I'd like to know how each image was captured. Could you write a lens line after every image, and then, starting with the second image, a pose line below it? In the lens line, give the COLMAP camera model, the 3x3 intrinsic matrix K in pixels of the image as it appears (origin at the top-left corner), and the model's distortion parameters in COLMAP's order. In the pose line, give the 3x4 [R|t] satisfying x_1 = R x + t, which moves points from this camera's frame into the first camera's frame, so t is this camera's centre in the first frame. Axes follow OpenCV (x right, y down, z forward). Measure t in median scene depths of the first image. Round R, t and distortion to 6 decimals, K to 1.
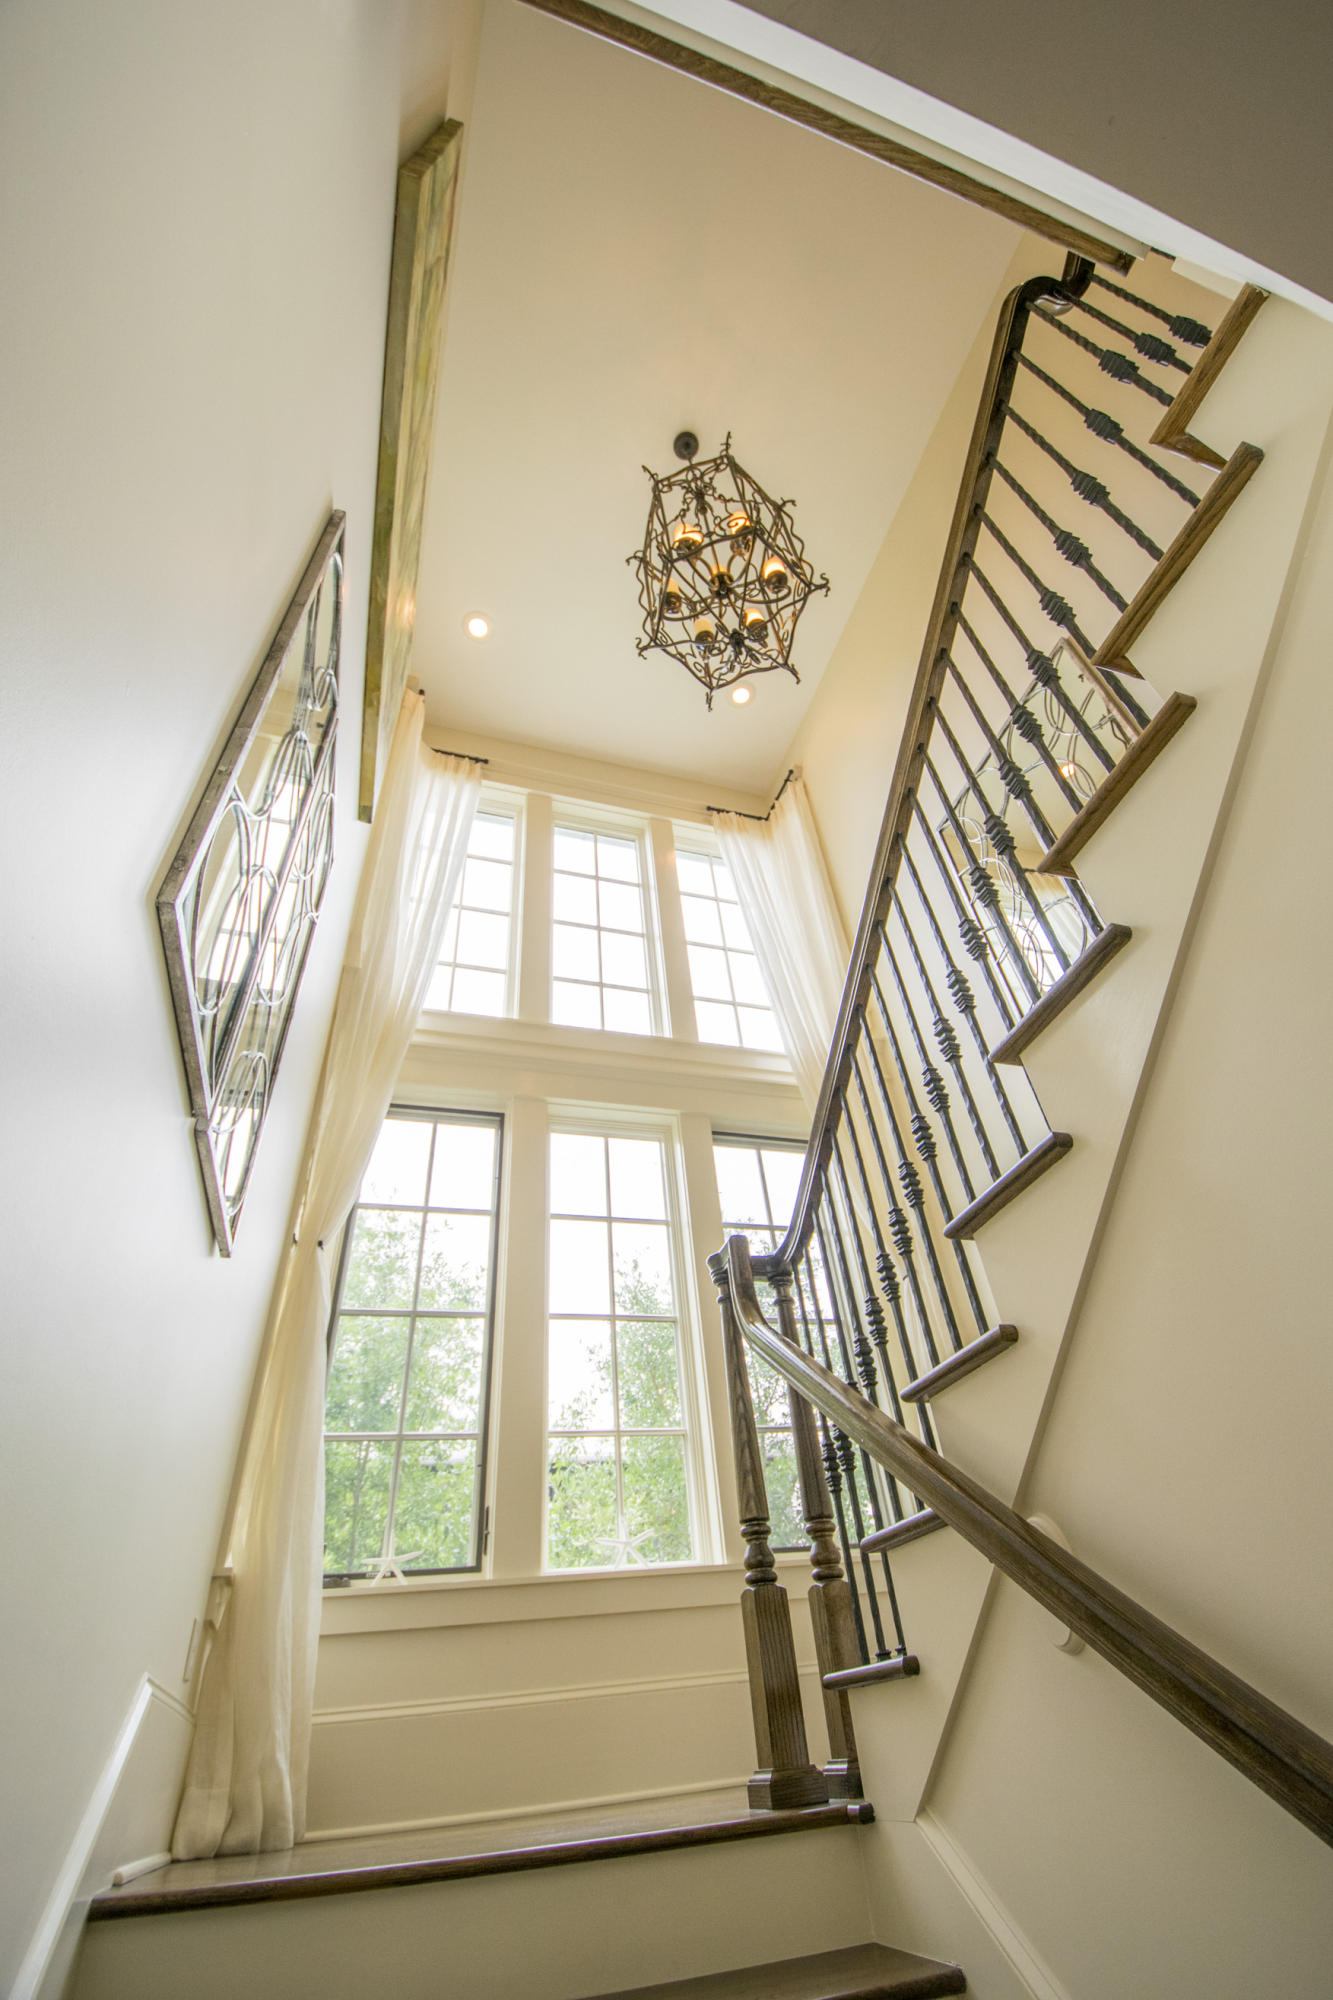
lens RADIAL K [[877.5, 0, 678.1], [0, 877.5, 991.0], [0, 0, 1]] dist [-0.013632, -0.002970]
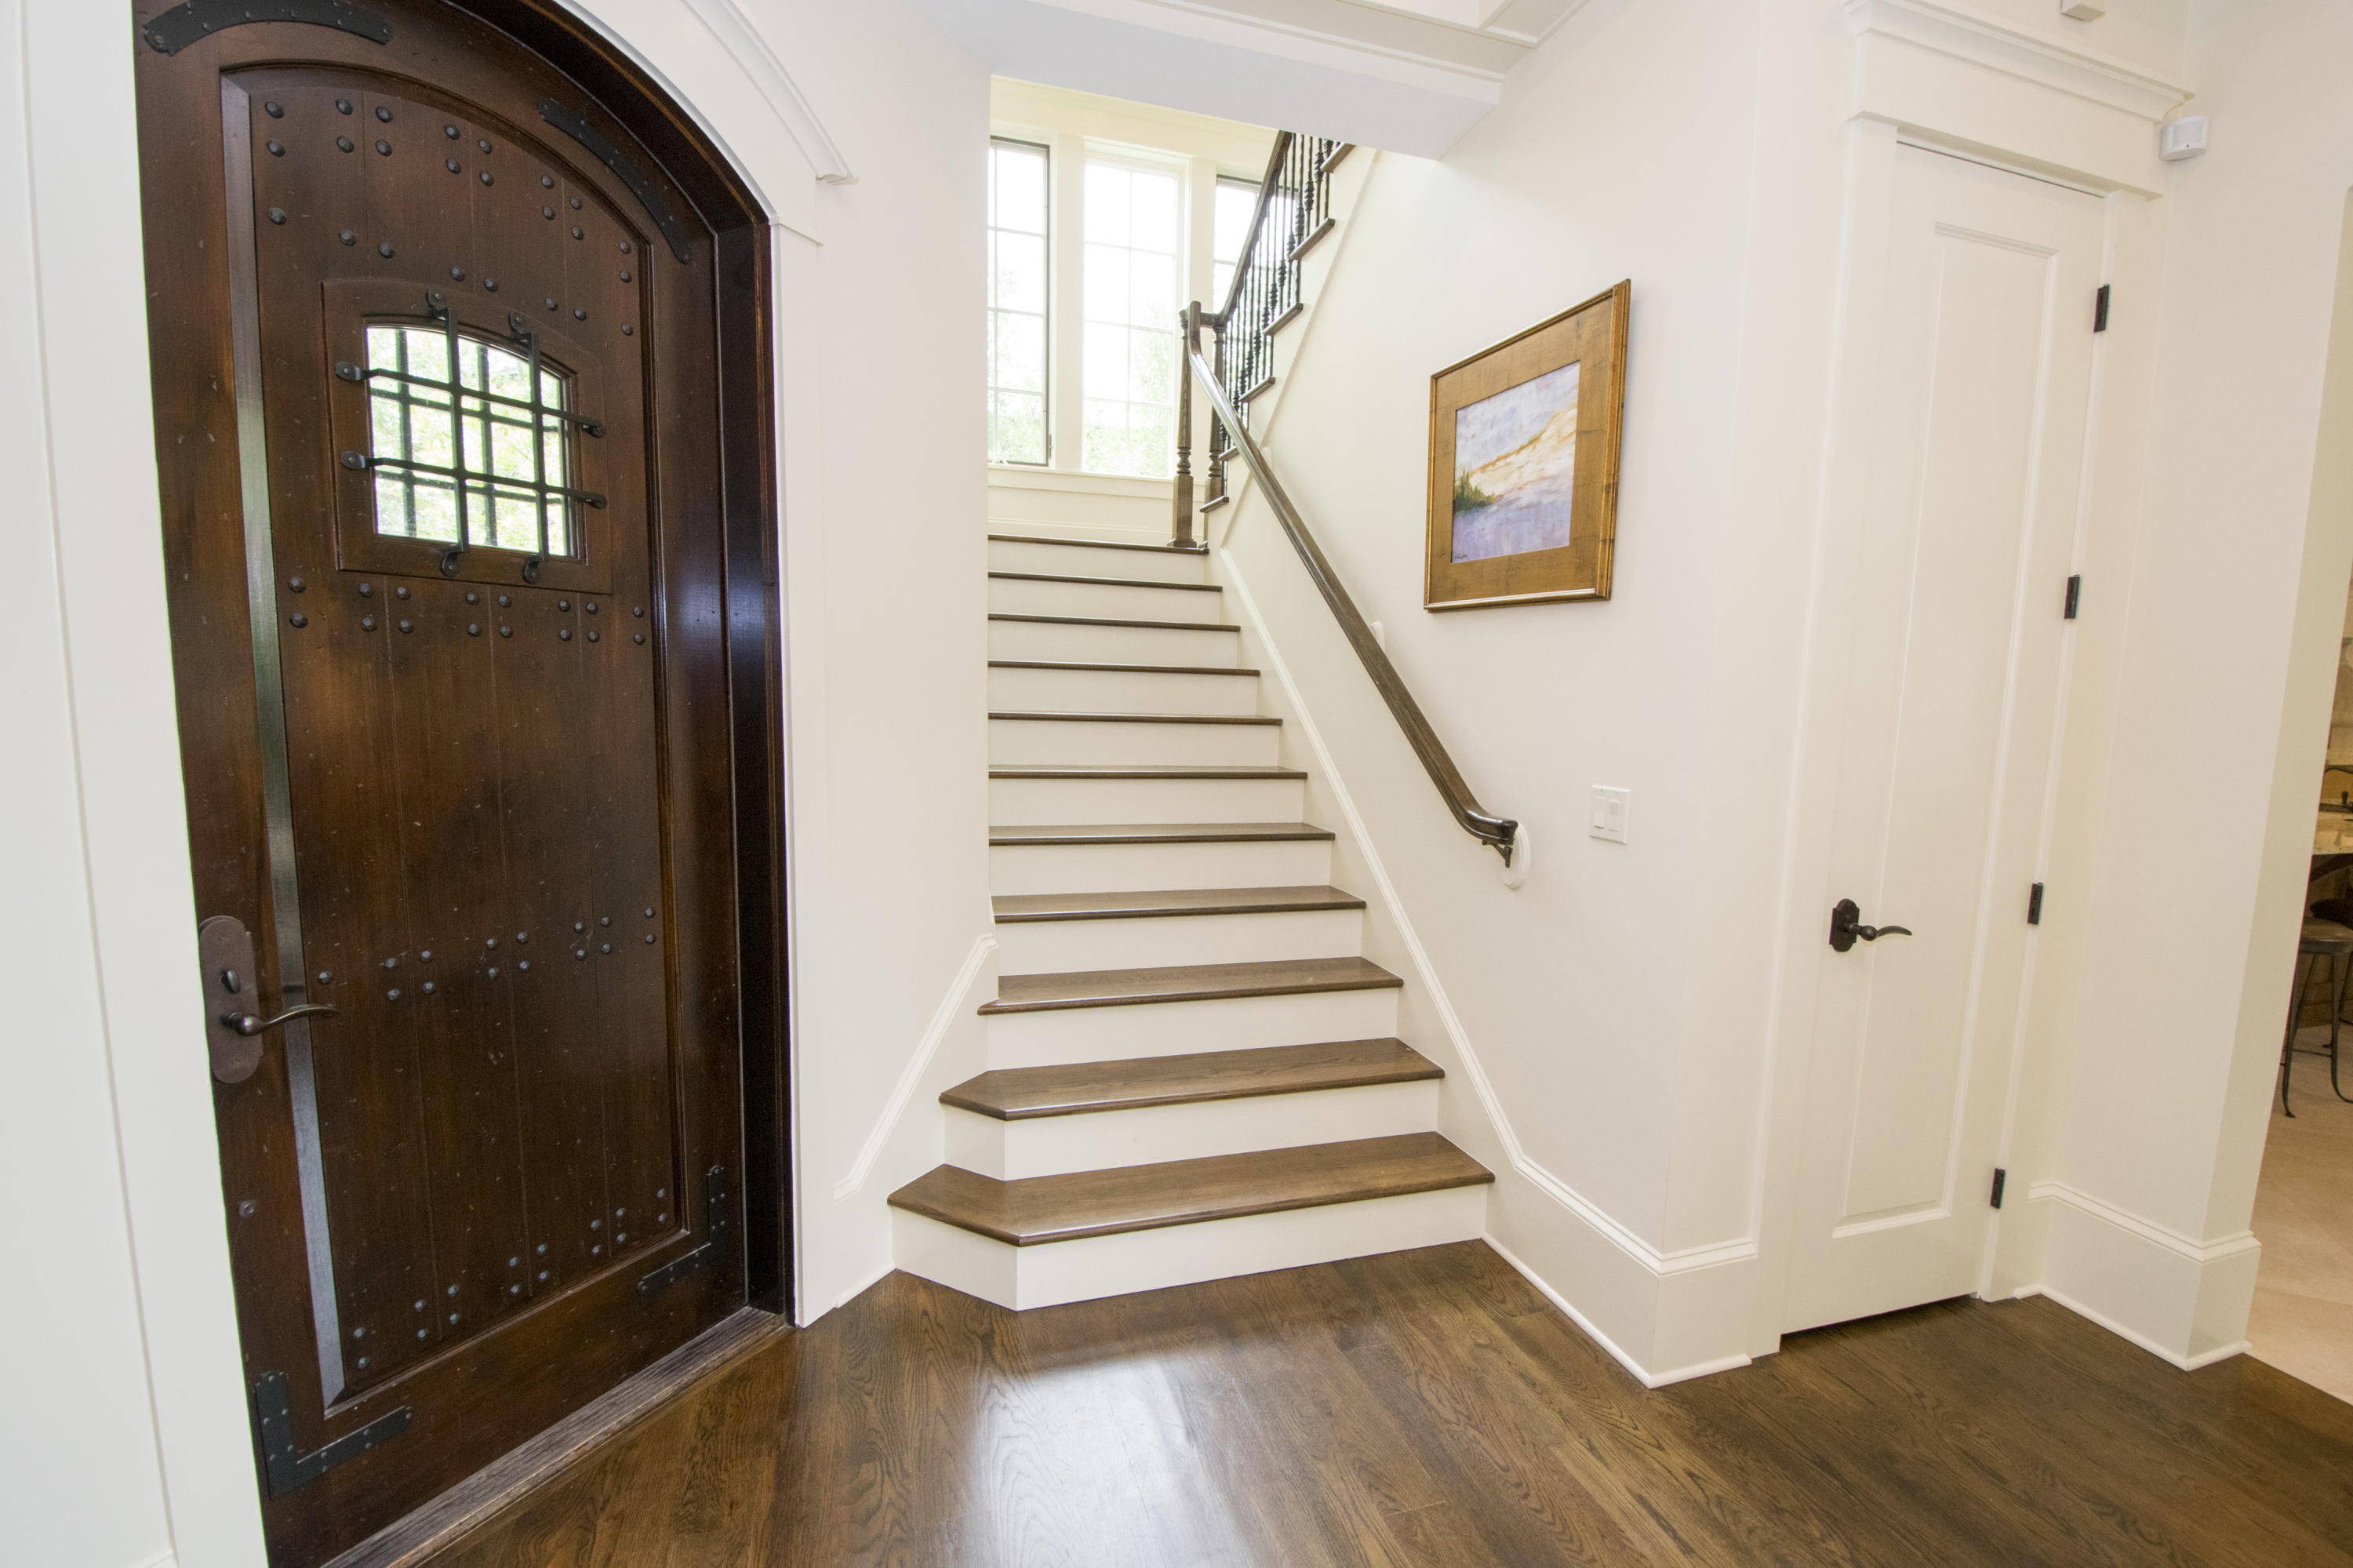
lens RADIAL K [[1032.4, 0, 1191.9], [0, 1032.4, 782.7], [0, 0, 1]] dist [-0.013632, -0.002970]
pose [[0.994447, 0.104916, 0.008222, 0.140009], [-0.077616, 0.678435, 0.730549, -0.547429], [0.071069, -0.727130, 0.682811, -1.056826]]
